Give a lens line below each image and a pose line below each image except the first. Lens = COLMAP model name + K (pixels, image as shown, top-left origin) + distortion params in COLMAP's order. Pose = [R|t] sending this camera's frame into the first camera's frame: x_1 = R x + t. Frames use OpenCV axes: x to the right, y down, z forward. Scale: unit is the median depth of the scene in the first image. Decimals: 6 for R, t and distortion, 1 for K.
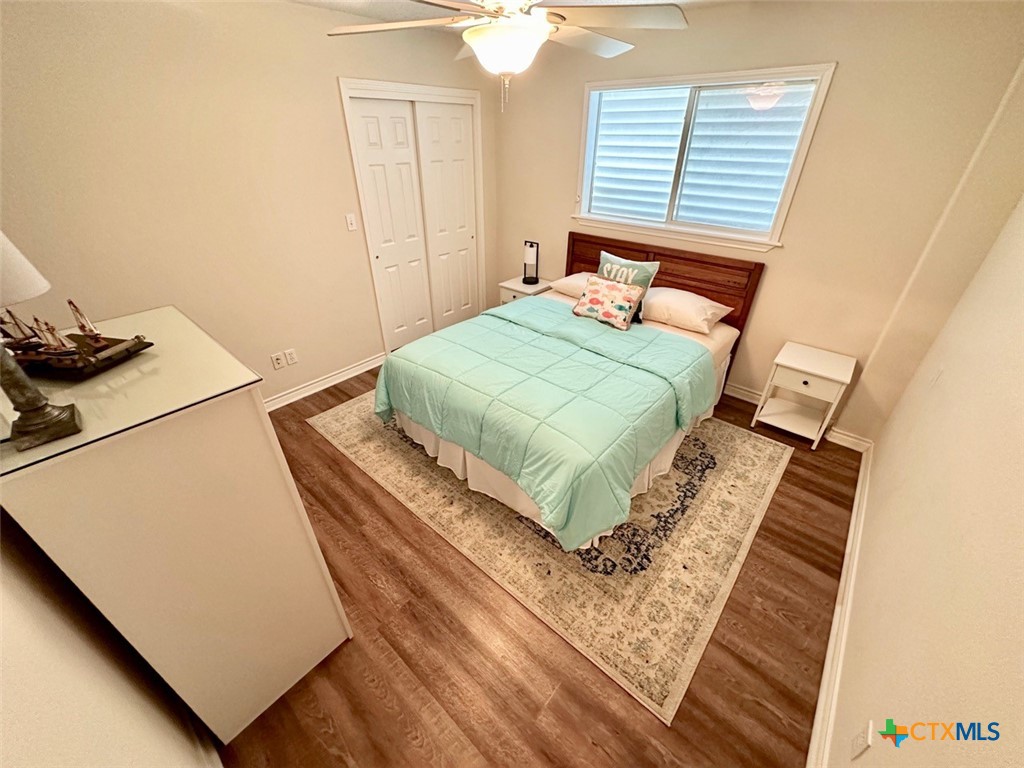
lens RADIAL K [[408.2, 0, 520.2], [0, 408.2, 382.6], [0, 0, 1]] dist [-0.005605, 0.001340]
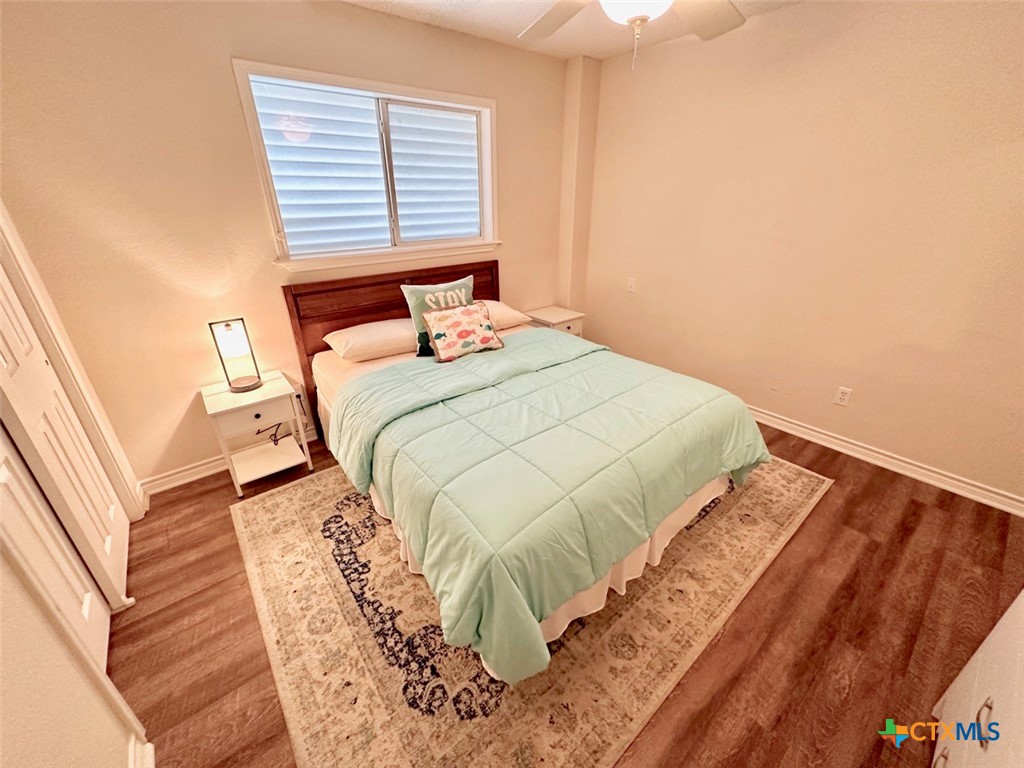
lens RADIAL K [[408.2, 0, 515.5], [0, 408.2, 380.5], [0, 0, 1]] dist [-0.005605, 0.001340]
pose [[0.176520, -0.409071, 0.895266, -0.591683], [0.524698, 0.808650, 0.266039, -0.296297], [-0.832786, 0.422783, 0.357381, 0.678099]]
